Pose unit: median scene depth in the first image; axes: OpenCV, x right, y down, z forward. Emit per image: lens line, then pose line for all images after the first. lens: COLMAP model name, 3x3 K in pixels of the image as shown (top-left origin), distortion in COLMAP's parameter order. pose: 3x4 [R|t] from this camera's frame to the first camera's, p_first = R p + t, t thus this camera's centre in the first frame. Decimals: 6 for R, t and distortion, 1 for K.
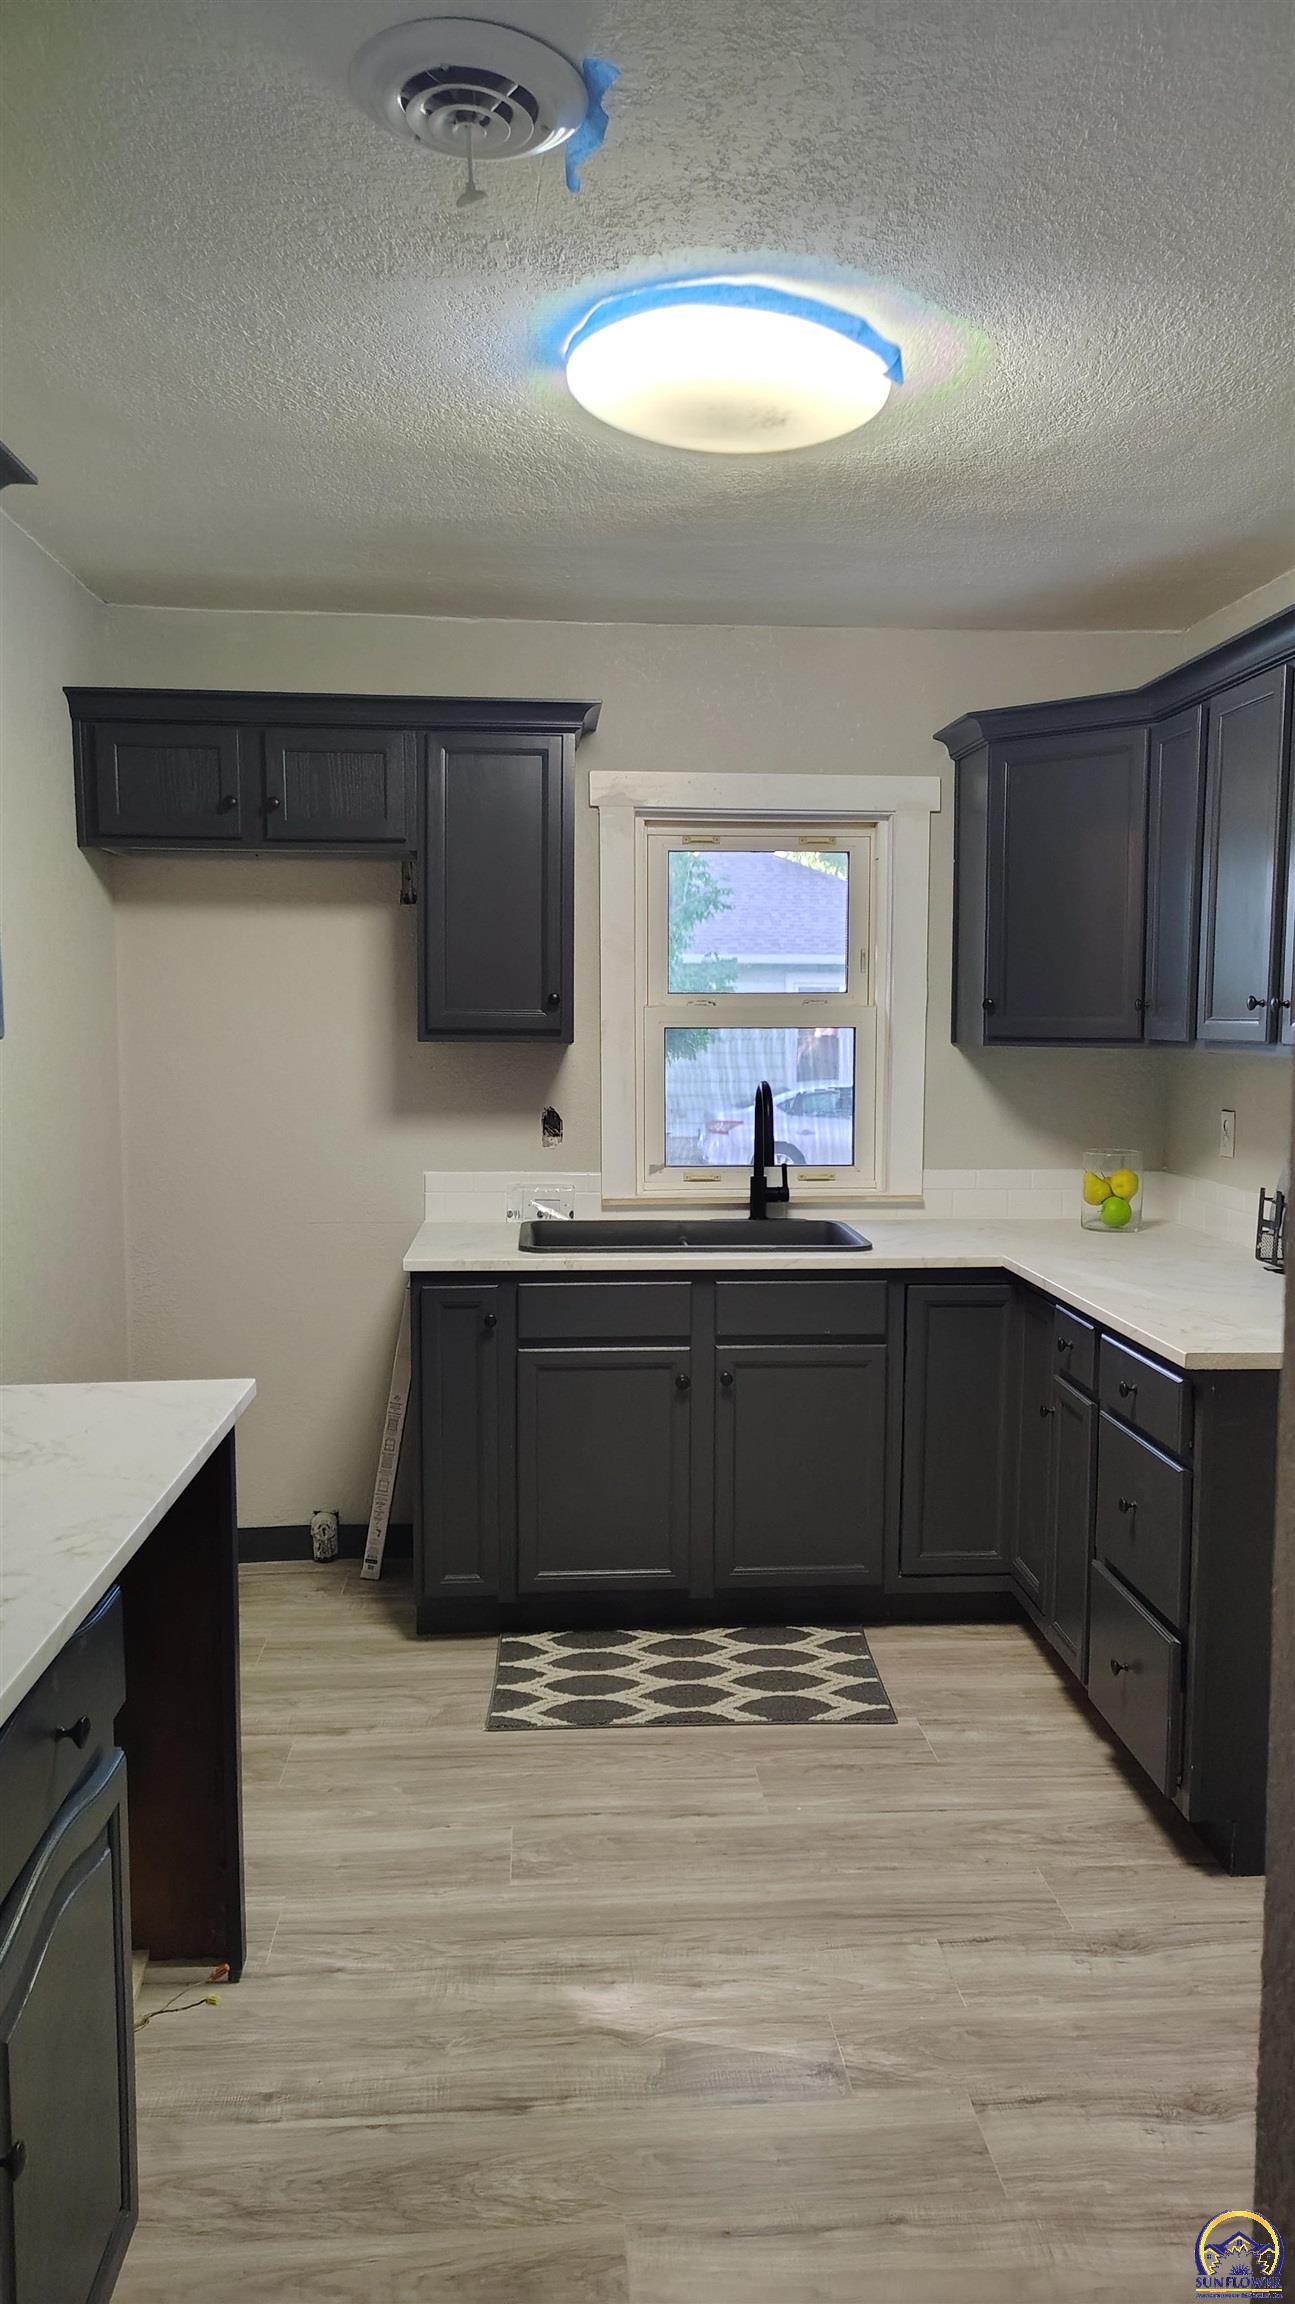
lens RADIAL K [[1585.4, 0, 647.5], [0, 1585.4, 1152.0], [0, 0, 1]] dist [0.044203, -0.022544]
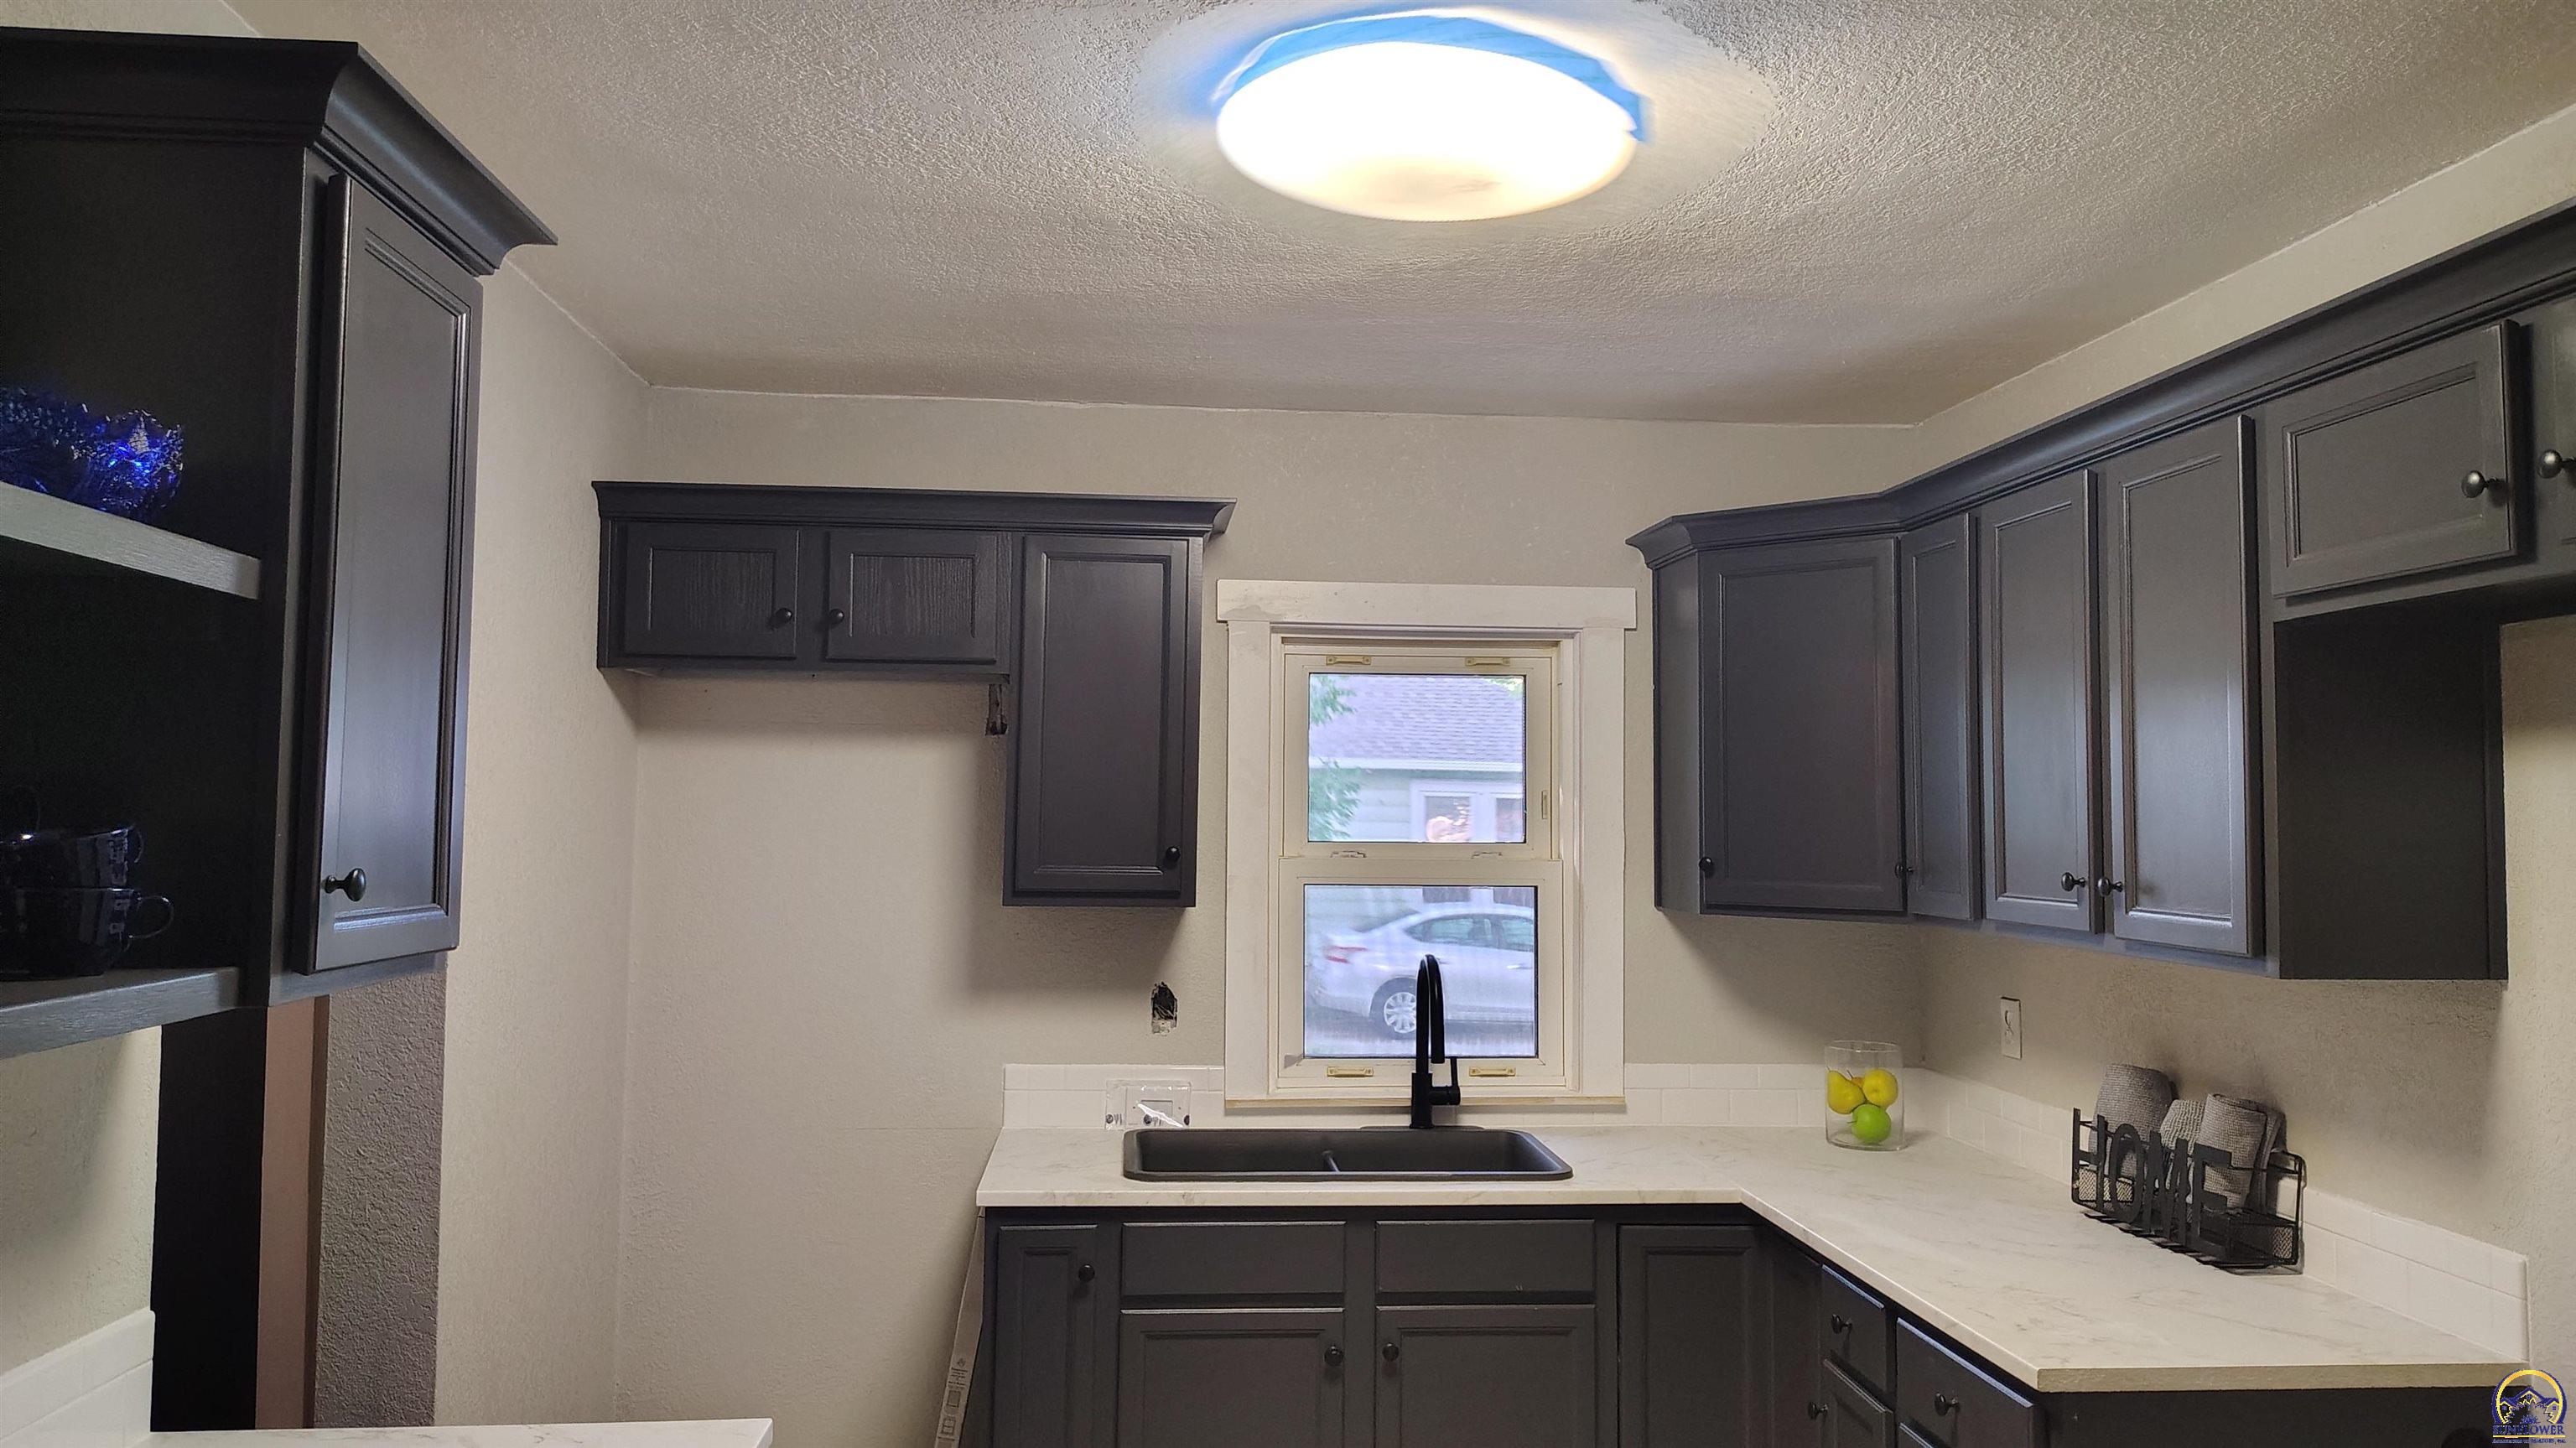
lens RADIAL K [[1772.5, 0, 1253.8], [0, 1772.5, 691.1], [0, 0, 1]] dist [0.044203, -0.022544]
pose [[0.999967, 0.006645, 0.004748, -0.022186], [-0.005801, 0.987127, -0.159832, -0.034185], [-0.005749, 0.159799, 0.987133, 0.092062]]
